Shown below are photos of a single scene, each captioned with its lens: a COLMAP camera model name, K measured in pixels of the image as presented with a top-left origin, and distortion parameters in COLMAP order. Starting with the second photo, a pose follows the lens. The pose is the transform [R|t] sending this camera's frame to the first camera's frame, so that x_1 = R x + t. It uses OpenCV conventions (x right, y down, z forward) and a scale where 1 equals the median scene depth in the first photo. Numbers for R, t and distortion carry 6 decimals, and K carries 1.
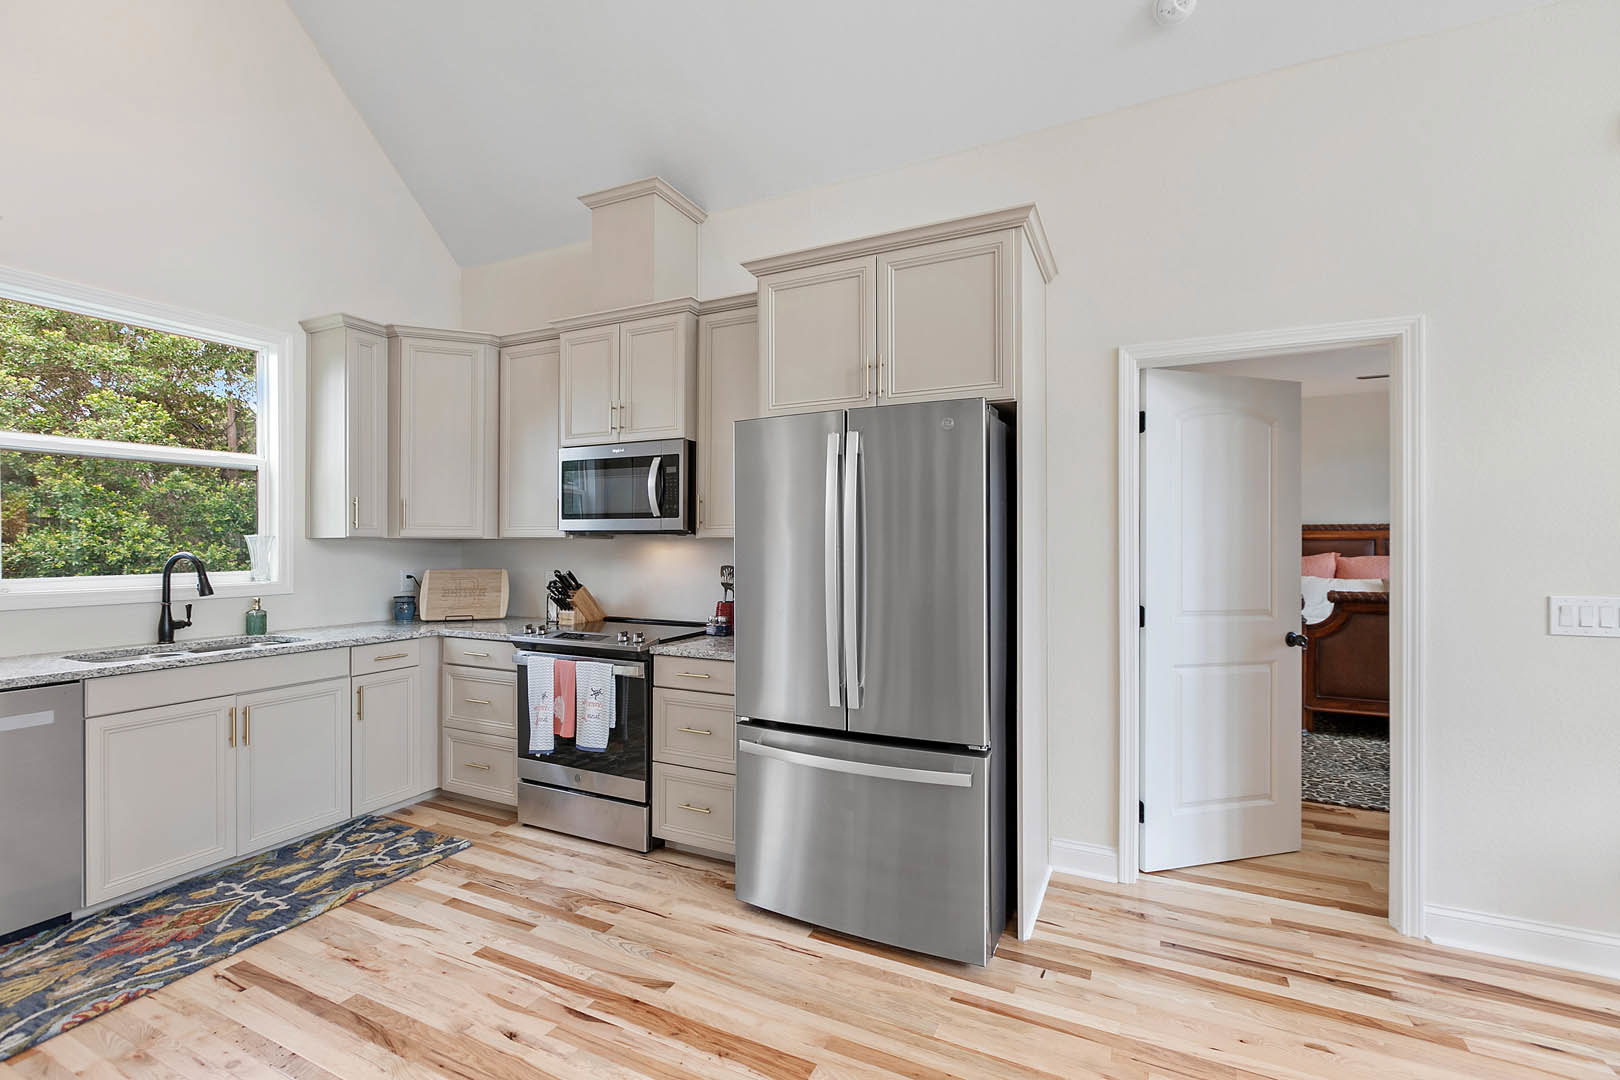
lens RADIAL K [[723.6, 0, 810.0], [0, 723.6, 540.0], [0, 0, 1]] dist [-0.001110, -0.000639]
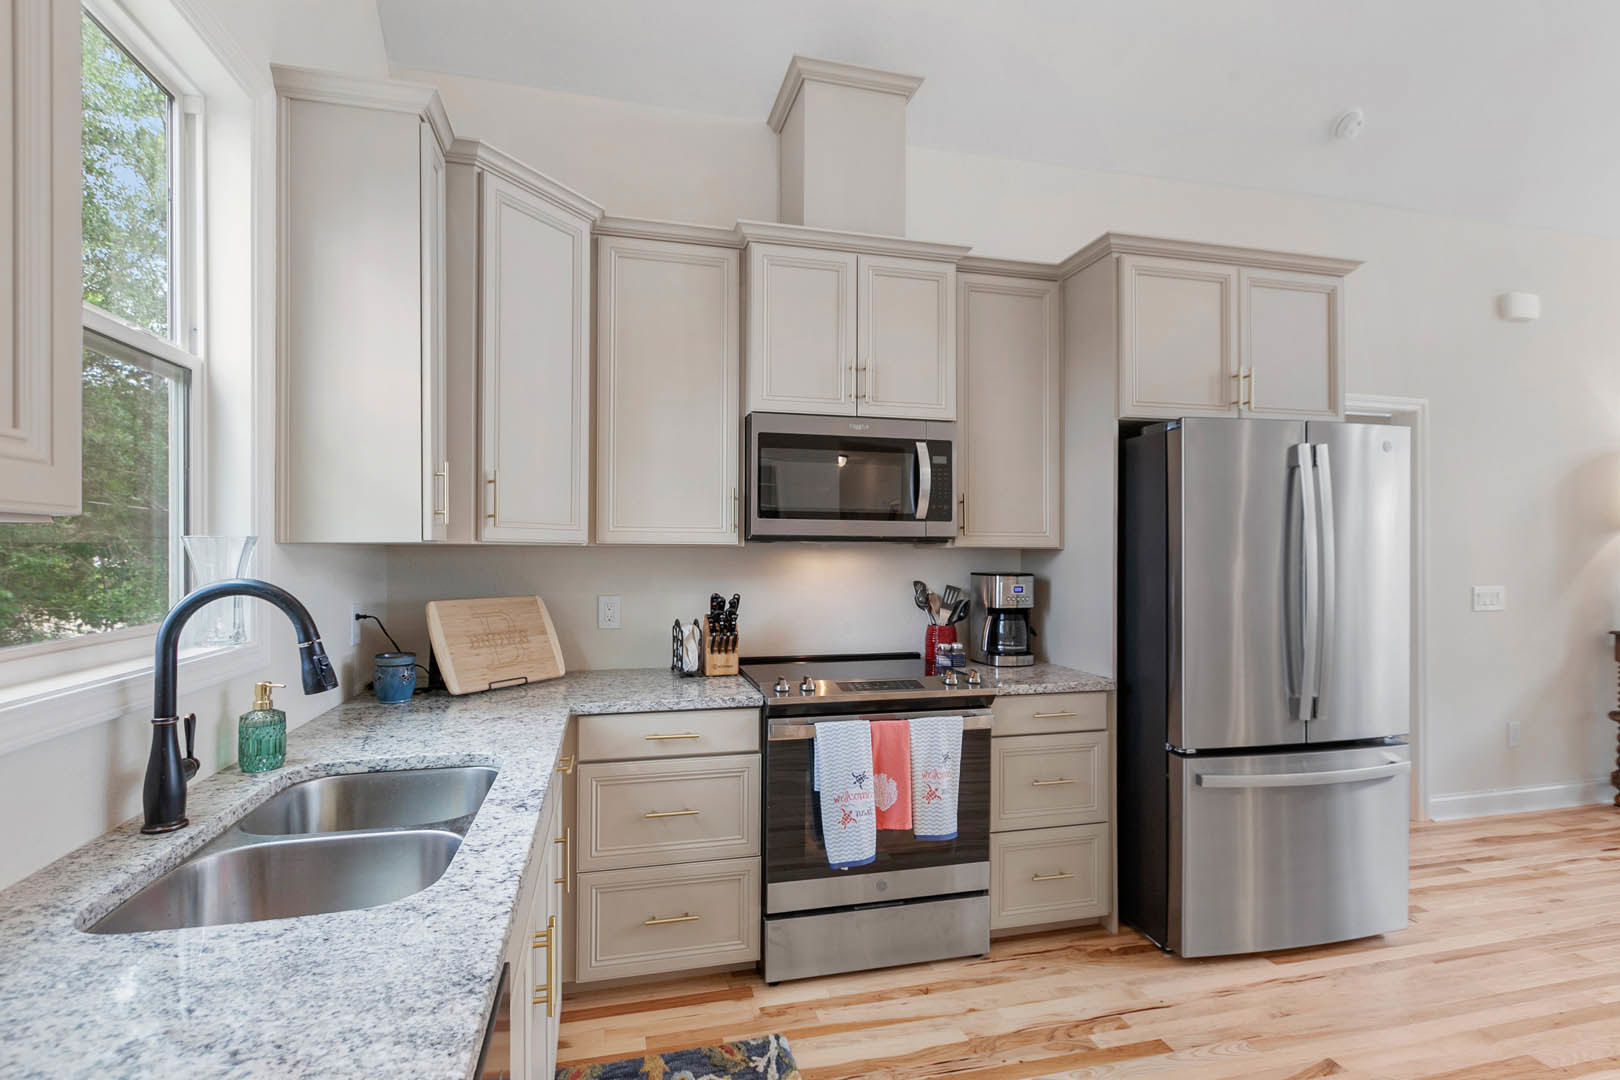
lens RADIAL K [[757.3, 0, 799.3], [0, 757.3, 549.2], [0, 0, 1]] dist [-0.001516, -0.000607]
pose [[0.767203, 0.003933, 0.641393, -0.895267], [-0.004129, 0.999991, -0.001193, 0.001052], [-0.641391, -0.001733, 0.767212, 0.503297]]
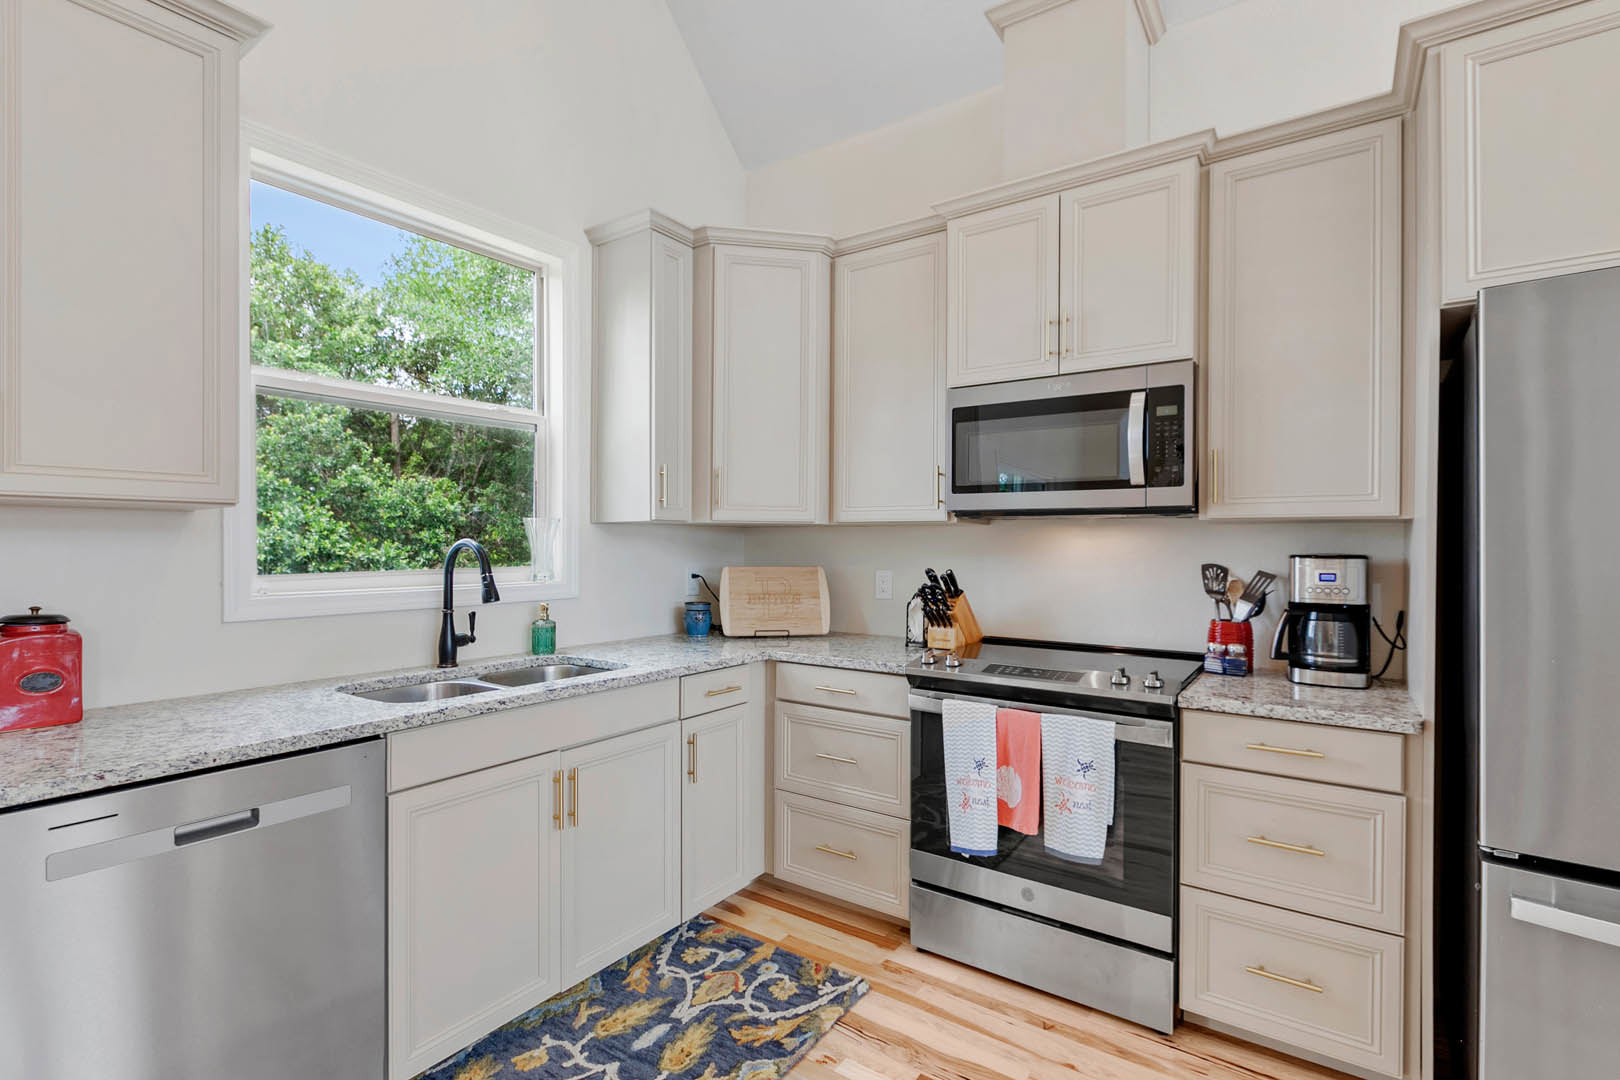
lens RADIAL K [[760.5, 0, 802.0], [0, 760.5, 541.8], [0, 0, 1]] dist [-0.001594, -0.000159]
pose [[0.986752, 0.002935, -0.162212, -0.426520], [-0.002742, 0.999995, 0.001411, 0.018198], [0.162216, -0.000948, 0.986755, 0.318000]]
